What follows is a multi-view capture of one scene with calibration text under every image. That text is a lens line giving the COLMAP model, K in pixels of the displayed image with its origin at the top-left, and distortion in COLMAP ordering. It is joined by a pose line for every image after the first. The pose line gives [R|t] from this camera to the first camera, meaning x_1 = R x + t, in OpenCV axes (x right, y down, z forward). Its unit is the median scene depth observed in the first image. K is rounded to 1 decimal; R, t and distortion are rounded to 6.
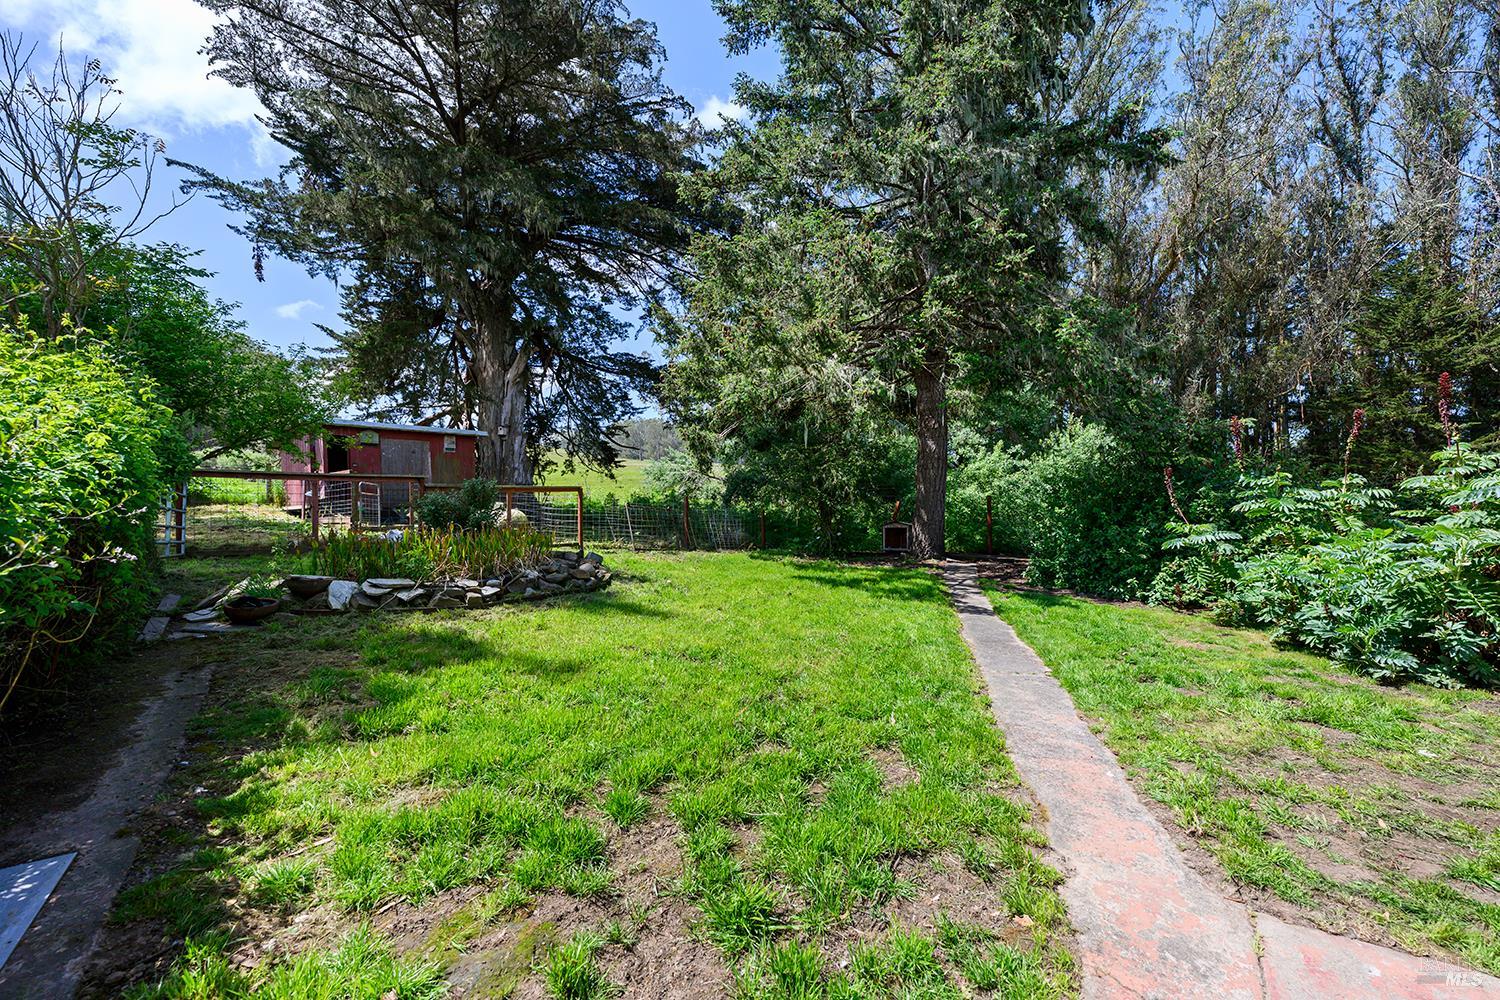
lens RADIAL K [[615.6, 0, 754.4], [0, 615.6, 505.2], [0, 0, 1]] dist [0.001002, 0.000094]
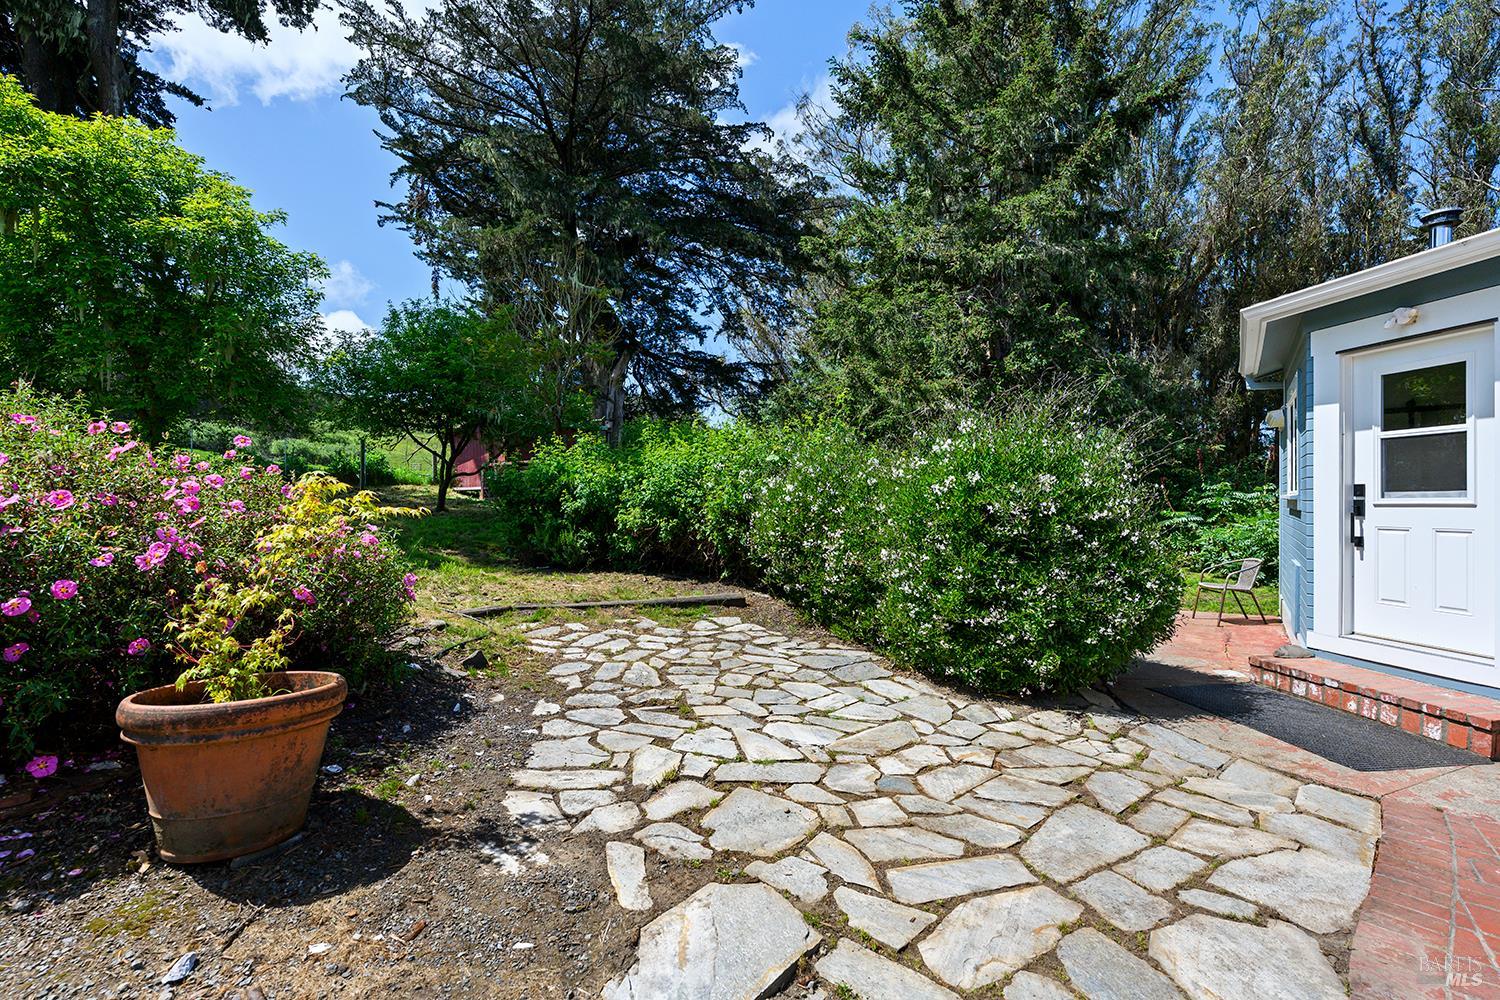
lens RADIAL K [[700.9, 0, 749.7], [0, 700.9, 507.1], [0, 0, 1]] dist [-0.000398, -0.000882]
pose [[0.999768, 0.020503, 0.006663, -0.094537], [-0.020630, 0.999597, 0.019514, 0.001217], [-0.006261, -0.019647, 0.999787, -0.185571]]
